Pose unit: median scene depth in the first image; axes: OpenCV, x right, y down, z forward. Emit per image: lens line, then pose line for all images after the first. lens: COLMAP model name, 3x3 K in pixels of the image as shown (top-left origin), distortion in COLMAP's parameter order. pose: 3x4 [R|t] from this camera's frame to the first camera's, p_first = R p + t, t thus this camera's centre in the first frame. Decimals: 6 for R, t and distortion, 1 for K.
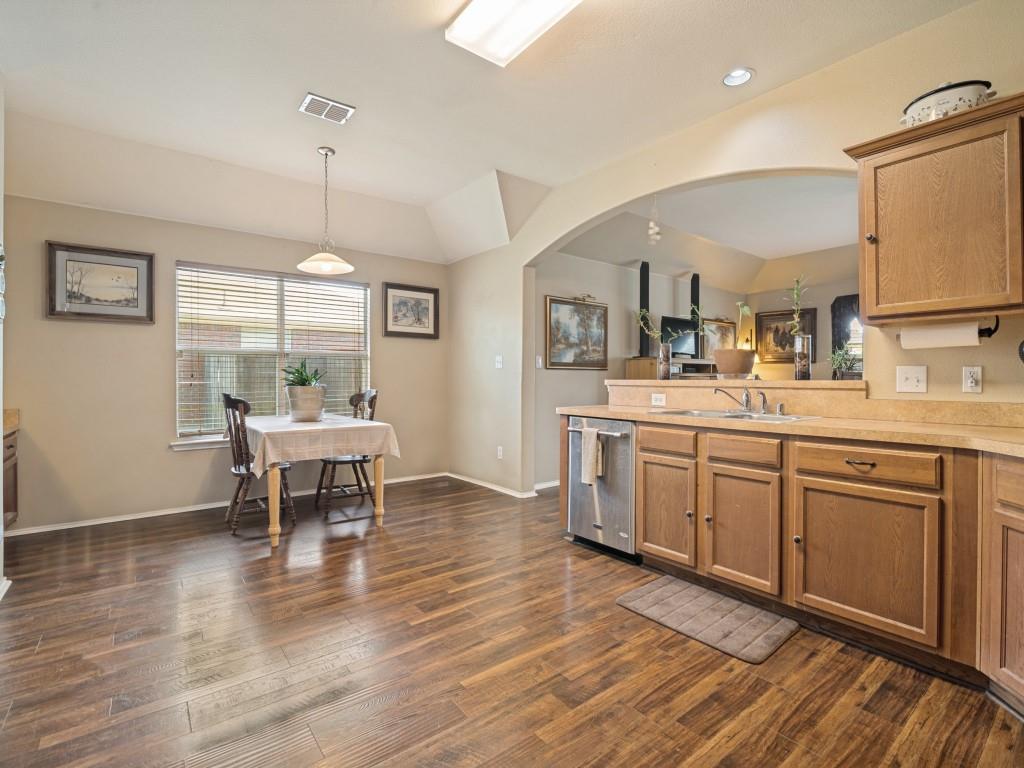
lens RADIAL K [[467.4, 0, 512.4], [0, 467.4, 380.8], [0, 0, 1]] dist [-0.014508, -0.000171]
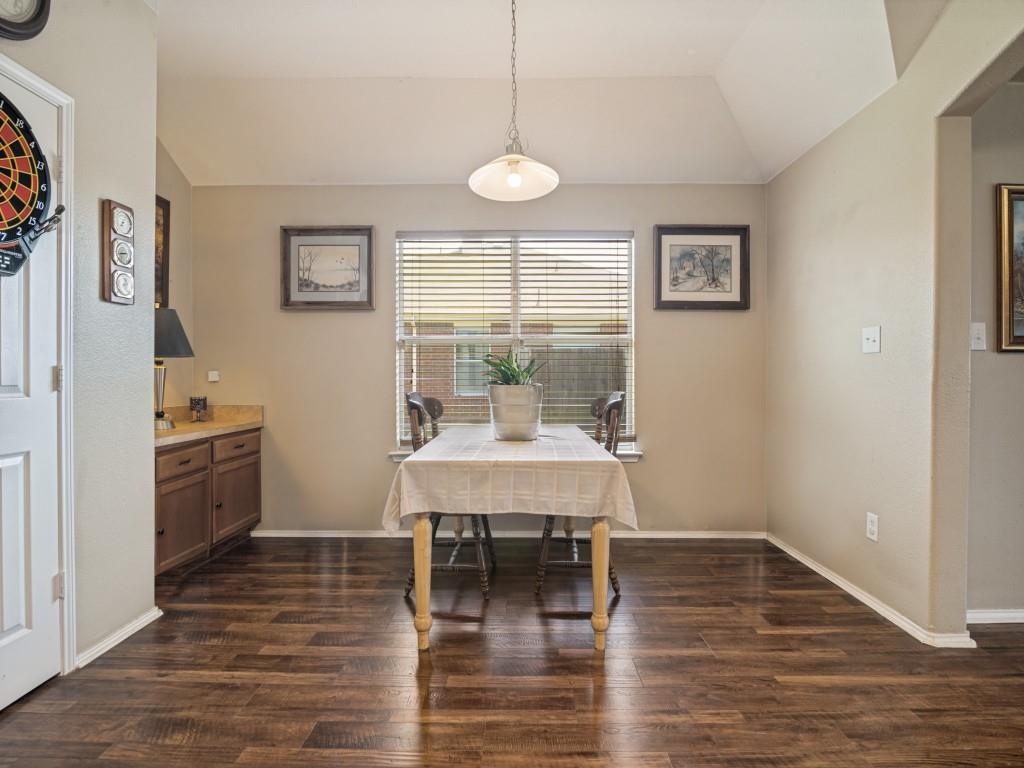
lens RADIAL K [[516.6, 0, 513.9], [0, 516.6, 380.1], [0, 0, 1]] dist [-0.019105, 0.000373]
pose [[0.807652, 0.004079, -0.589645, -0.015492], [-0.004559, 0.999989, 0.000672, 0.003184], [0.589642, 0.002145, 0.807662, 0.374181]]
